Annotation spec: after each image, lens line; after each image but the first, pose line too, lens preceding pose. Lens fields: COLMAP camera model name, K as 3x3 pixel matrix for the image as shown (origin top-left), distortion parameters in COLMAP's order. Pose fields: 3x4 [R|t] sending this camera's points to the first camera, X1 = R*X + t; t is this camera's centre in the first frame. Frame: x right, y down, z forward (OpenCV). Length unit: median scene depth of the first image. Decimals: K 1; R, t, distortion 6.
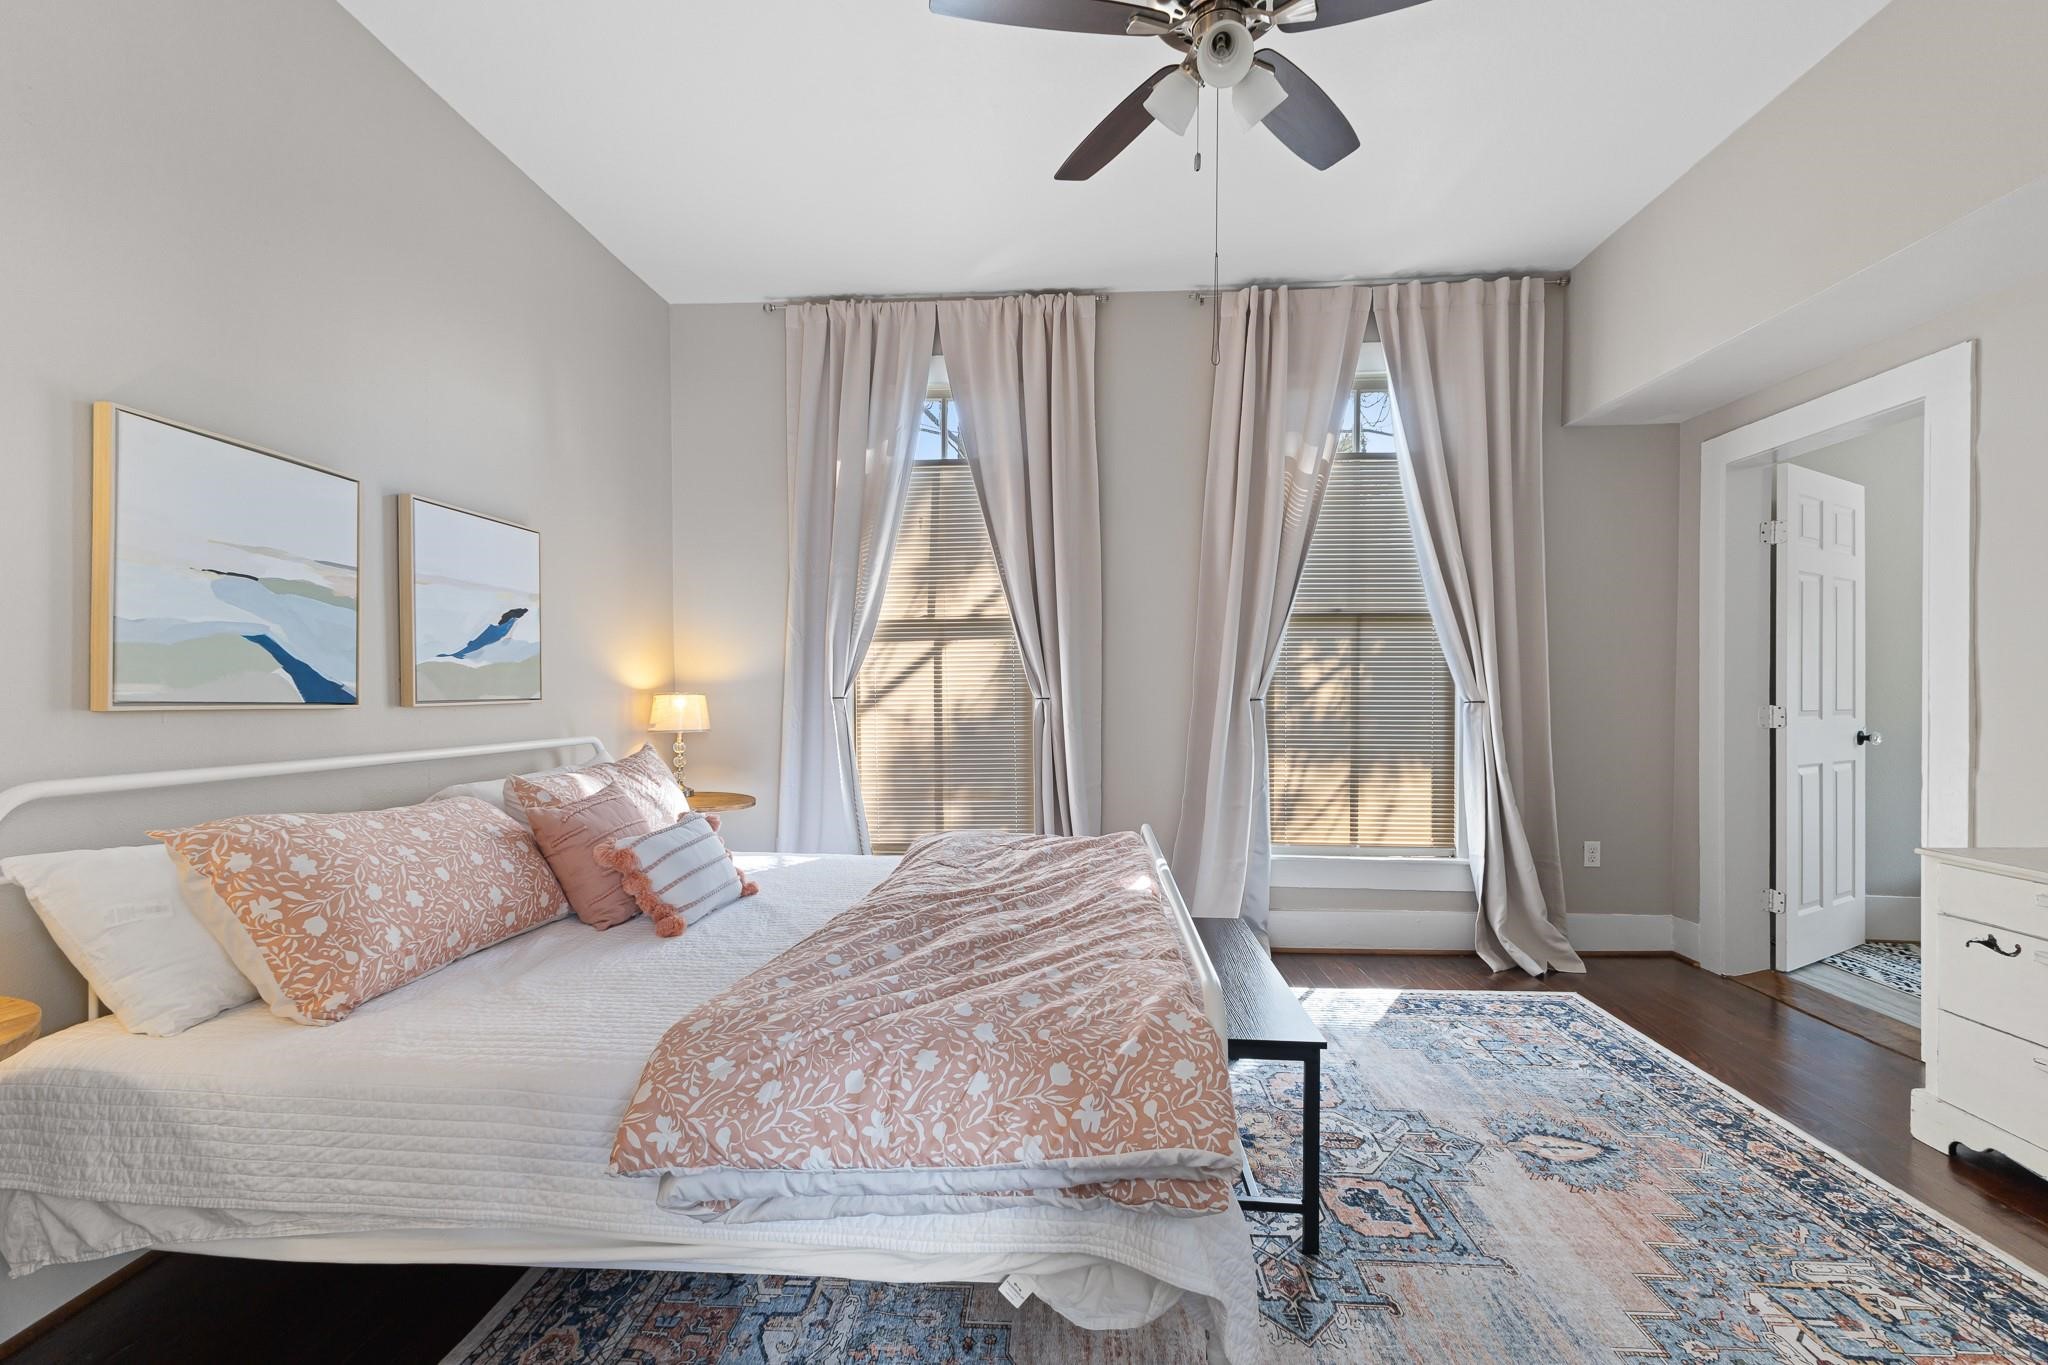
lens RADIAL K [[896.6, 0, 1061.4], [0, 896.6, 682.1], [0, 0, 1]] dist [0.007313, 0.000217]
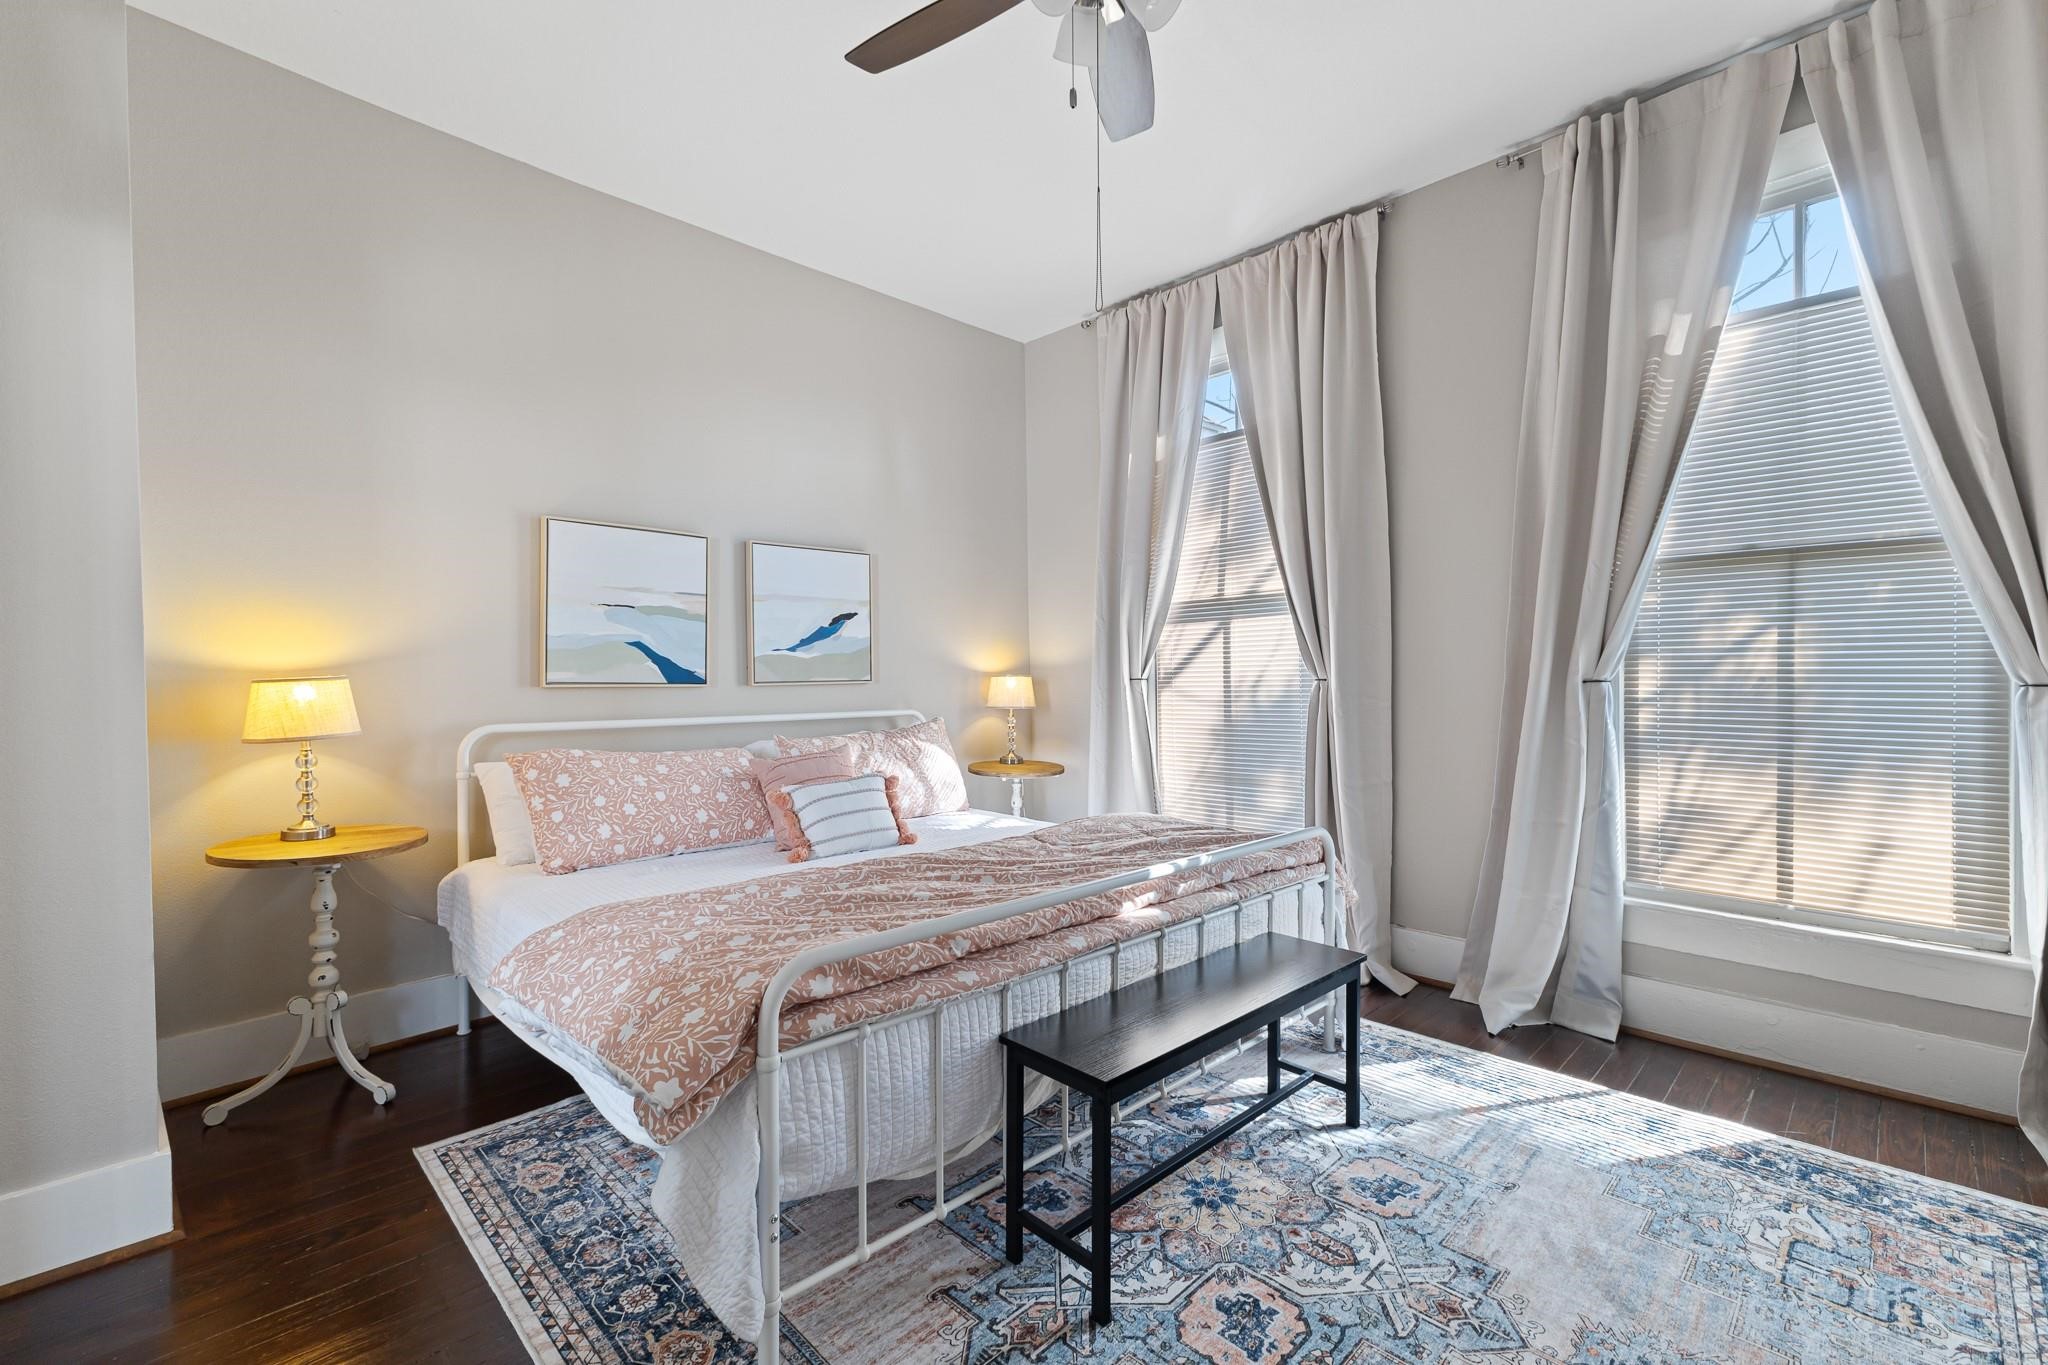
lens RADIAL K [[900.3, 0, 1021.0], [0, 900.3, 659.5], [0, 0, 1]] dist [0.015208, -0.006575]
pose [[0.732893, -0.015777, -0.680161, 0.381186], [0.013313, 0.999872, -0.008849, 0.002207], [0.680214, -0.002569, 0.733009, 0.144272]]
